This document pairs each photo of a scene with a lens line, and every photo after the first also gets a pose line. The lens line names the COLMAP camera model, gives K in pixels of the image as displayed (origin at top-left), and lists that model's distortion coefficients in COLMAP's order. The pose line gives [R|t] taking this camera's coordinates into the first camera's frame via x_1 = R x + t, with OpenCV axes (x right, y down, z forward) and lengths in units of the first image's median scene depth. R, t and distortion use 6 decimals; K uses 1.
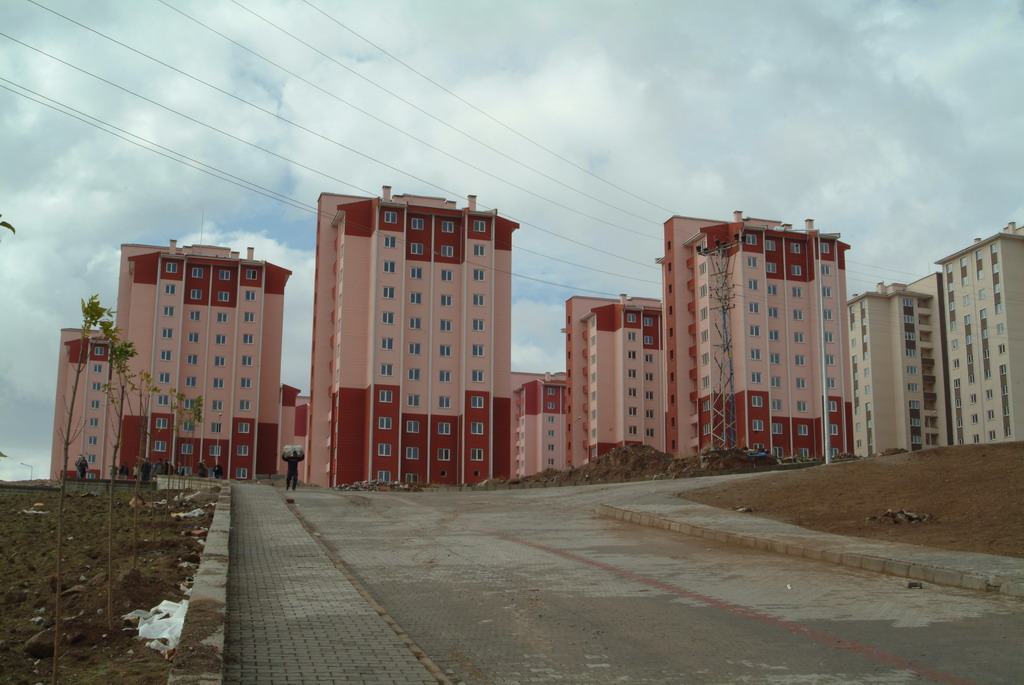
lens RADIAL K [[1367.5, 0, 508.3], [0, 1367.5, 341.3], [0, 0, 1]] dist [-0.058528, 0.000000]
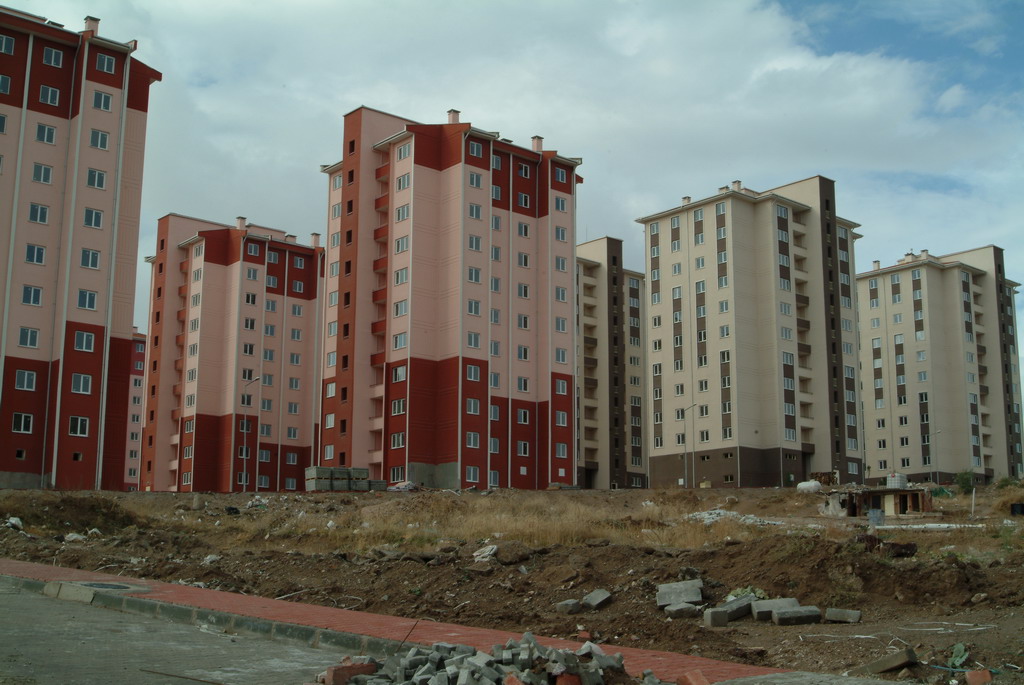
lens RADIAL K [[1367.5, 0, 520.7], [0, 1367.5, 349.0], [0, 0, 1]] dist [-0.058528, 0.000000]
pose [[0.923043, 0.078393, 0.376626, -0.063191], [-0.087626, 0.996126, 0.007417, 0.022876], [-0.374585, -0.039848, 0.926336, 0.313593]]
